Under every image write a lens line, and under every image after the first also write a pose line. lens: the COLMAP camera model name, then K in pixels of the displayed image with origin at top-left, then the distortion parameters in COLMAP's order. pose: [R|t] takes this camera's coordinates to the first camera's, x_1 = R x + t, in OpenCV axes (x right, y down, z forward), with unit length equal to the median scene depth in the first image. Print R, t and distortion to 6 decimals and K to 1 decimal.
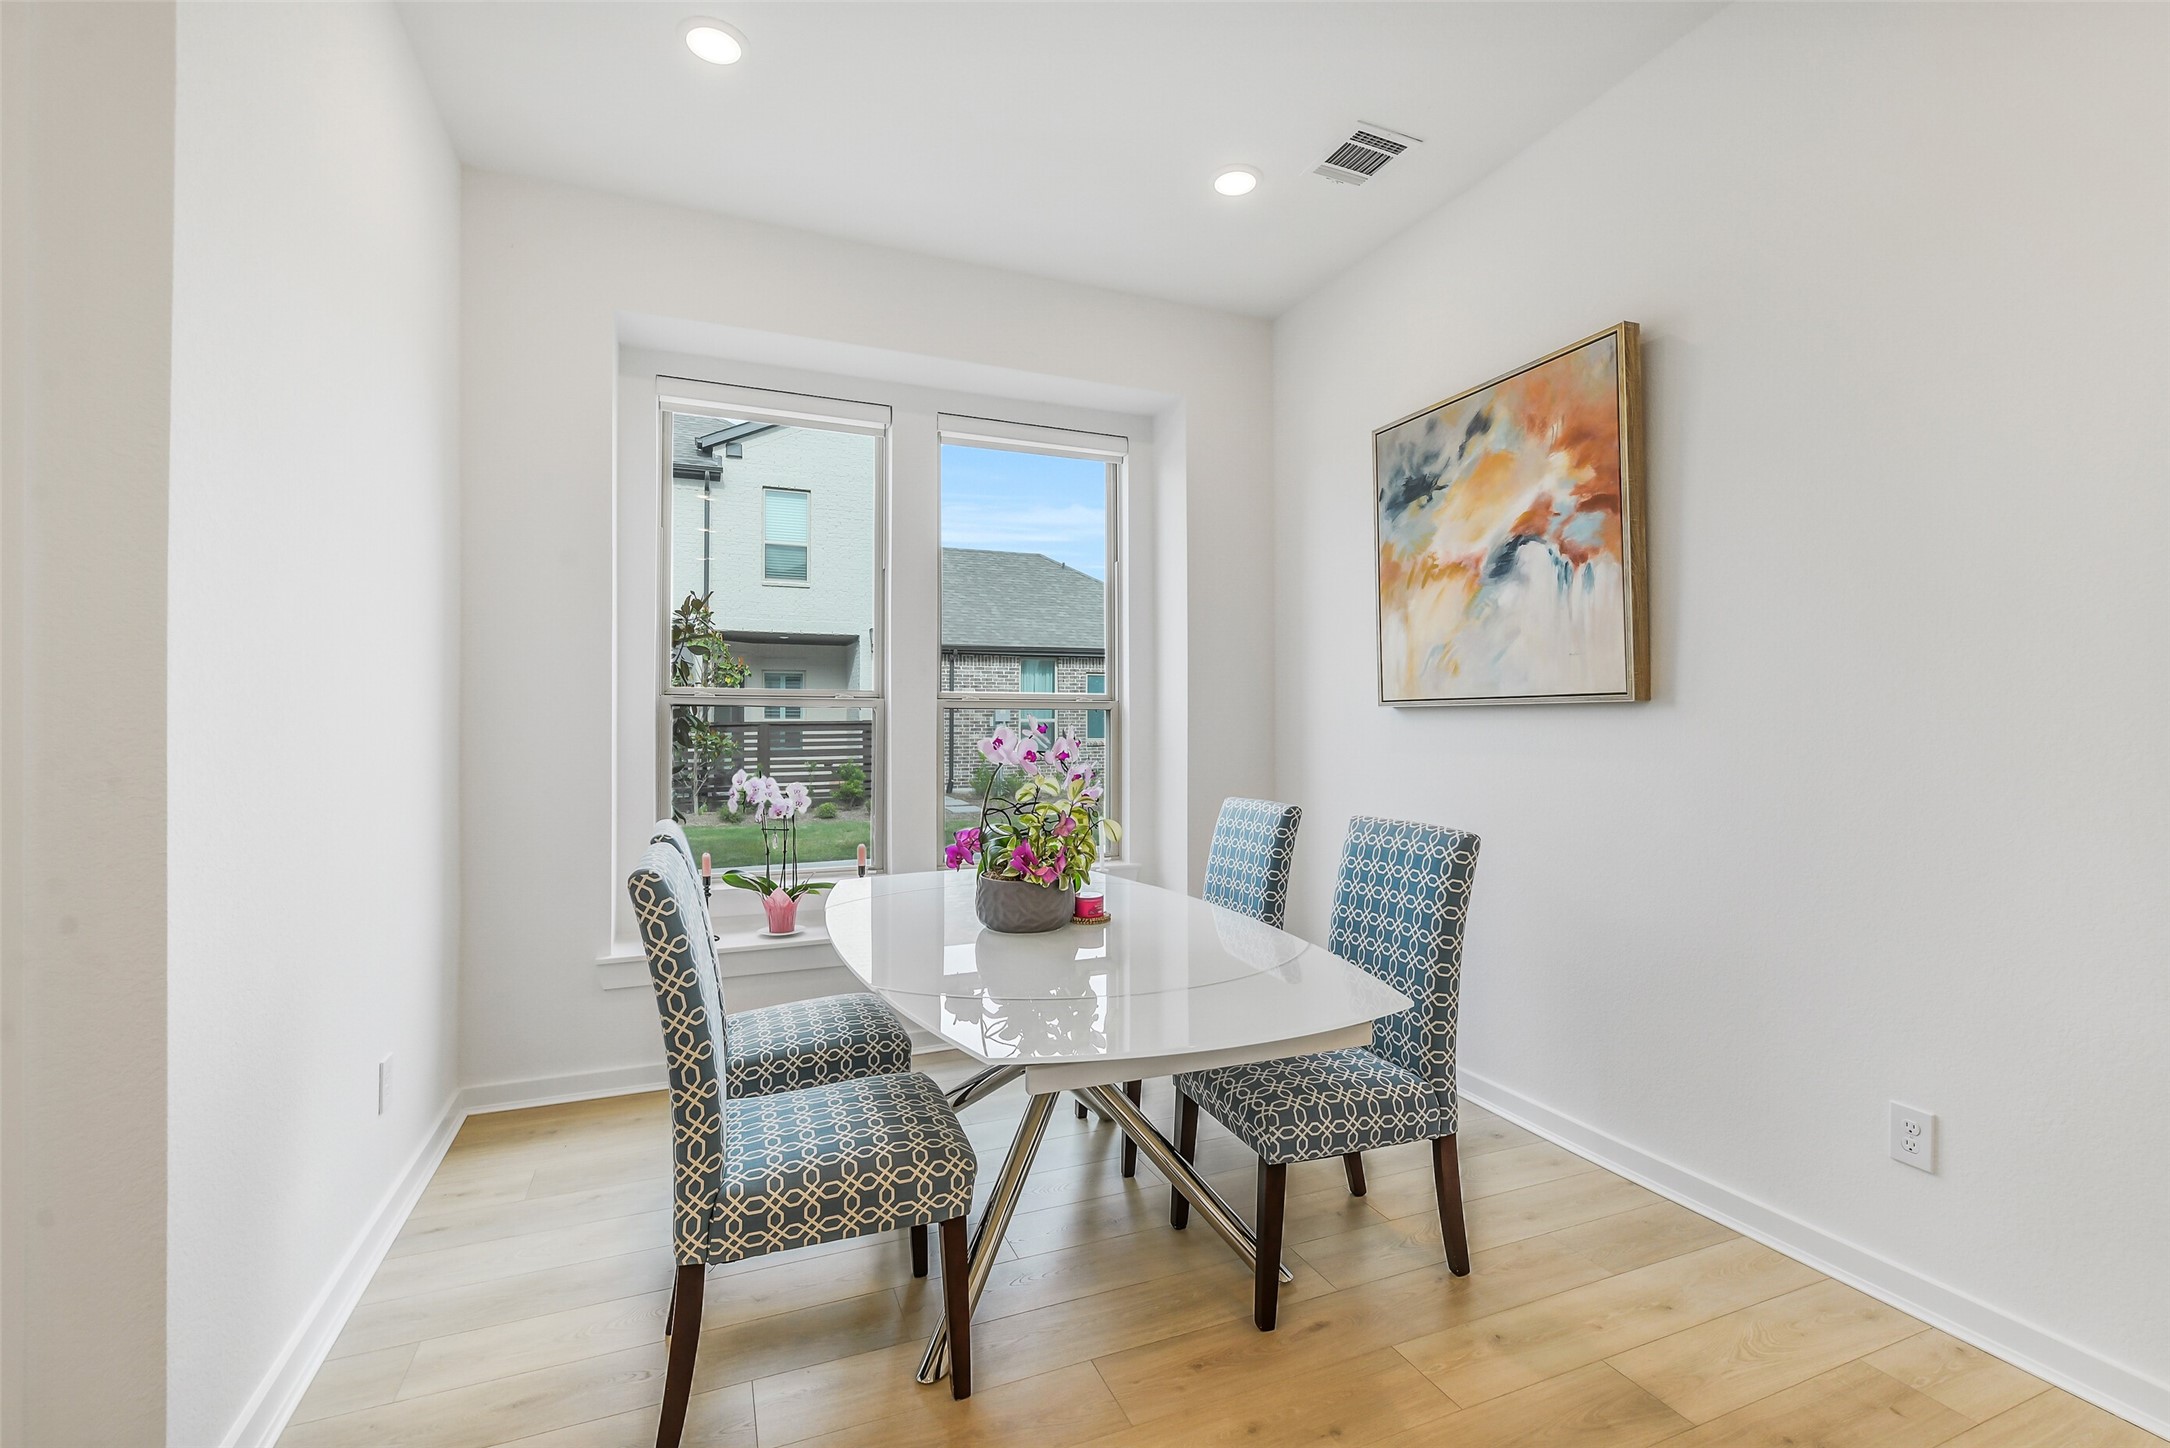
lens RADIAL K [[946.1, 0, 1085.6], [0, 946.1, 715.1], [0, 0, 1]] dist [0.000946, -0.000800]
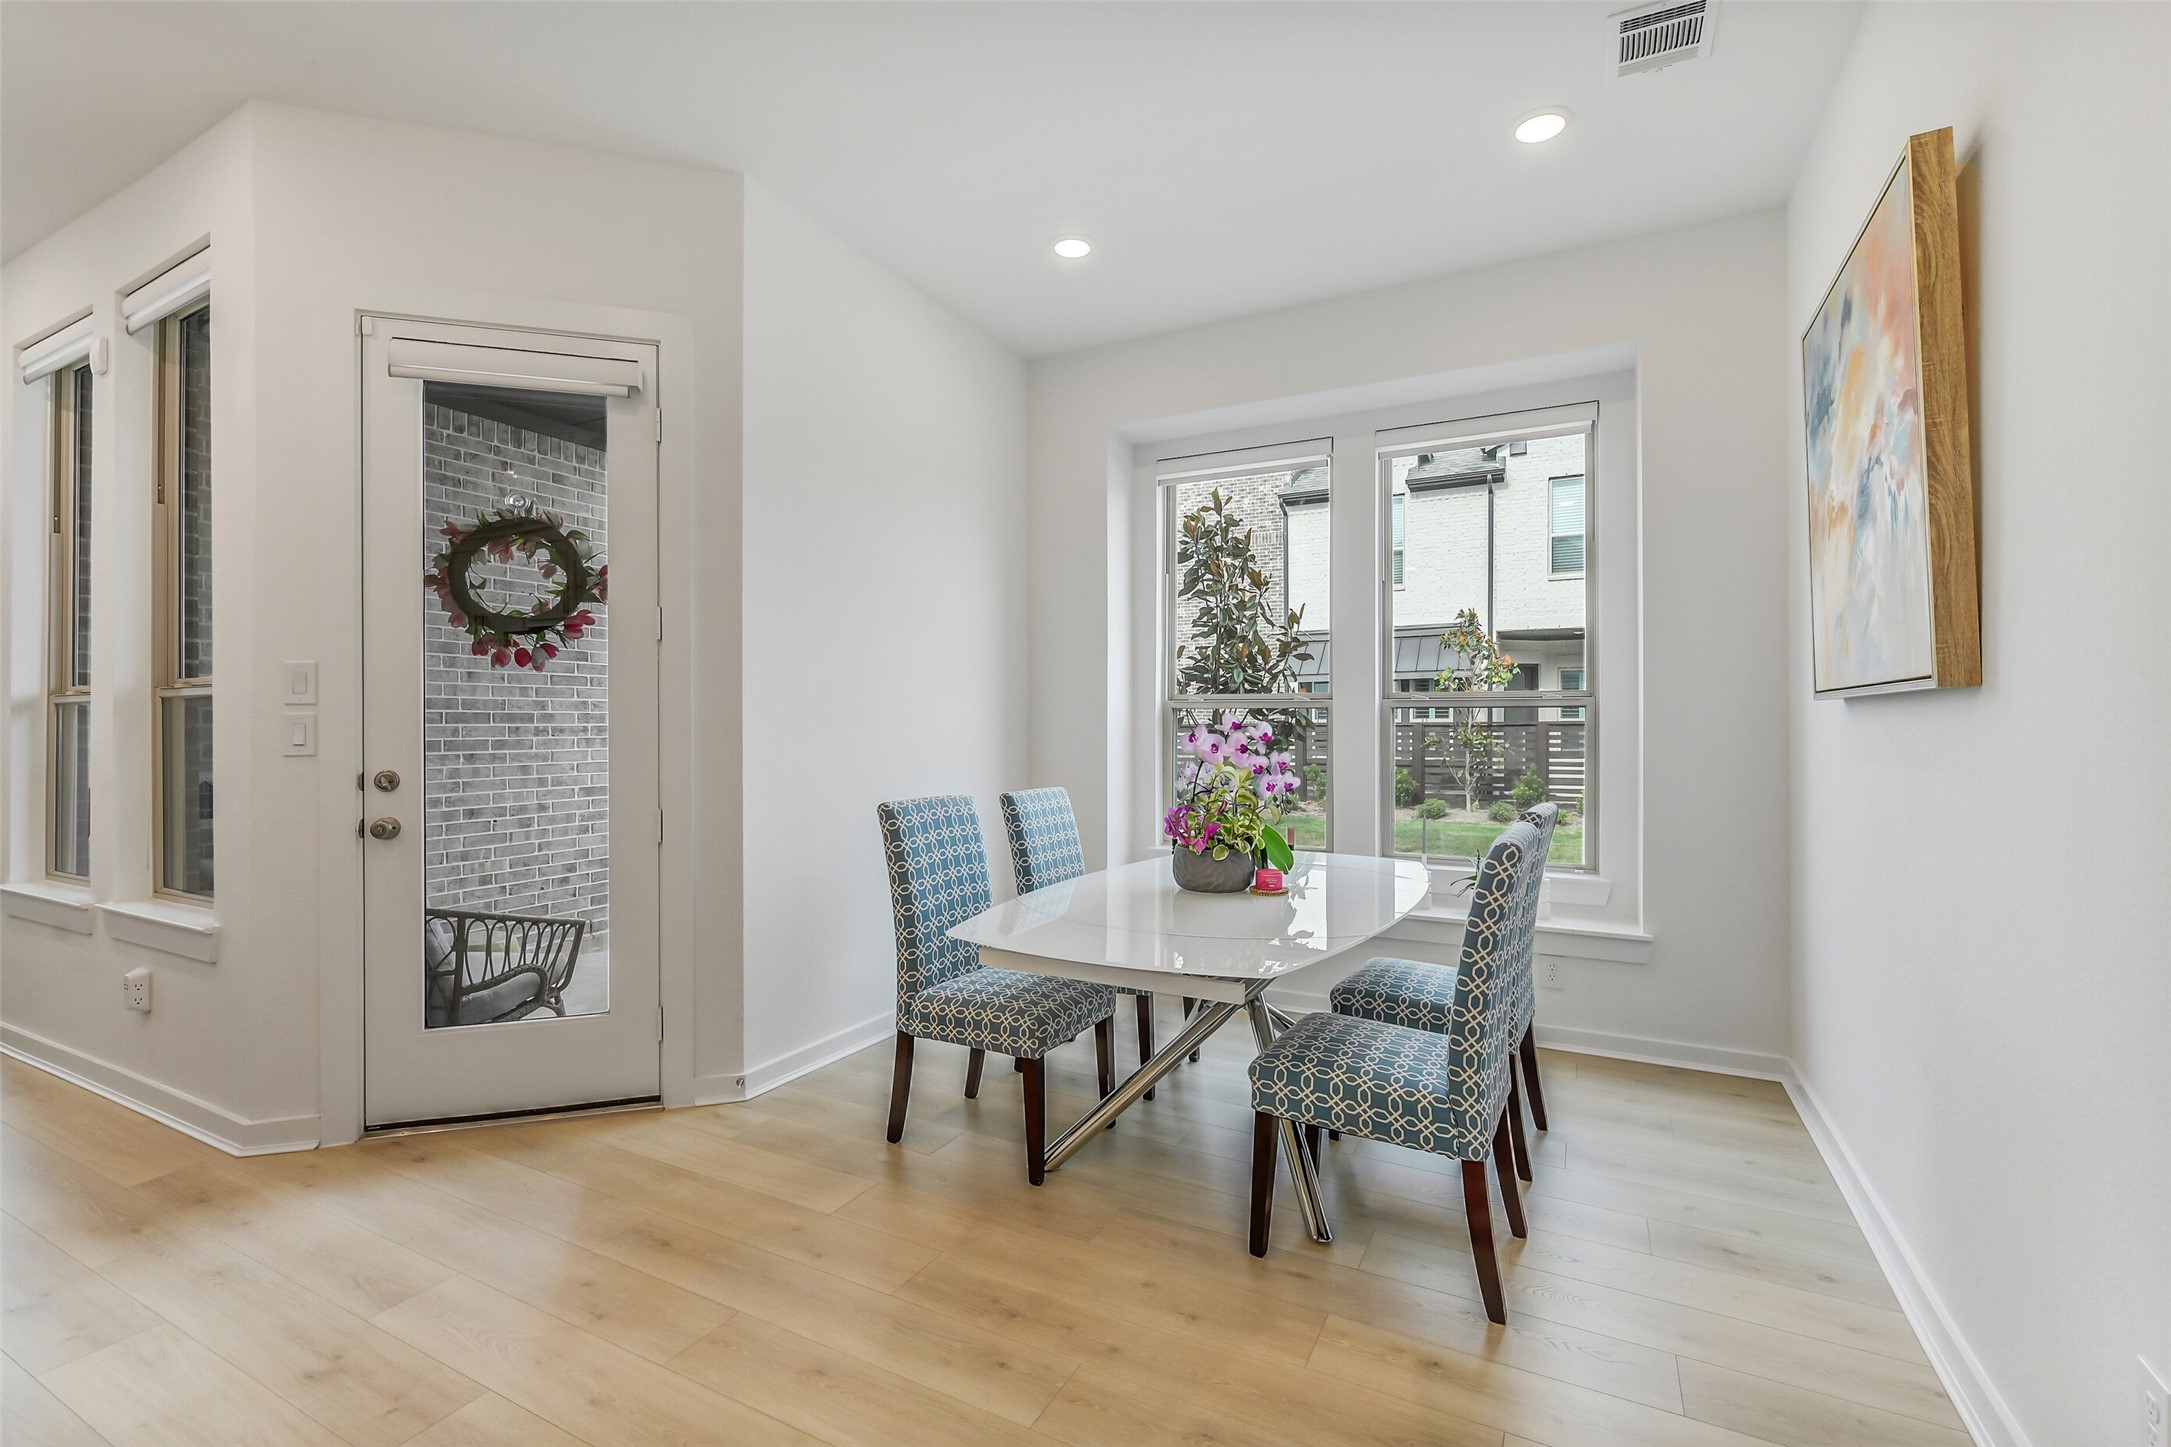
lens RADIAL K [[949.9, 0, 1085.5], [0, 949.9, 723.5], [0, 0, 1]] dist [-0.000545, -0.000187]
pose [[0.636262, 0.000871, -0.771472, 0.579579], [0.006008, 0.999963, 0.006085, 0.002274], [0.771450, -0.008507, 0.636234, 0.075624]]
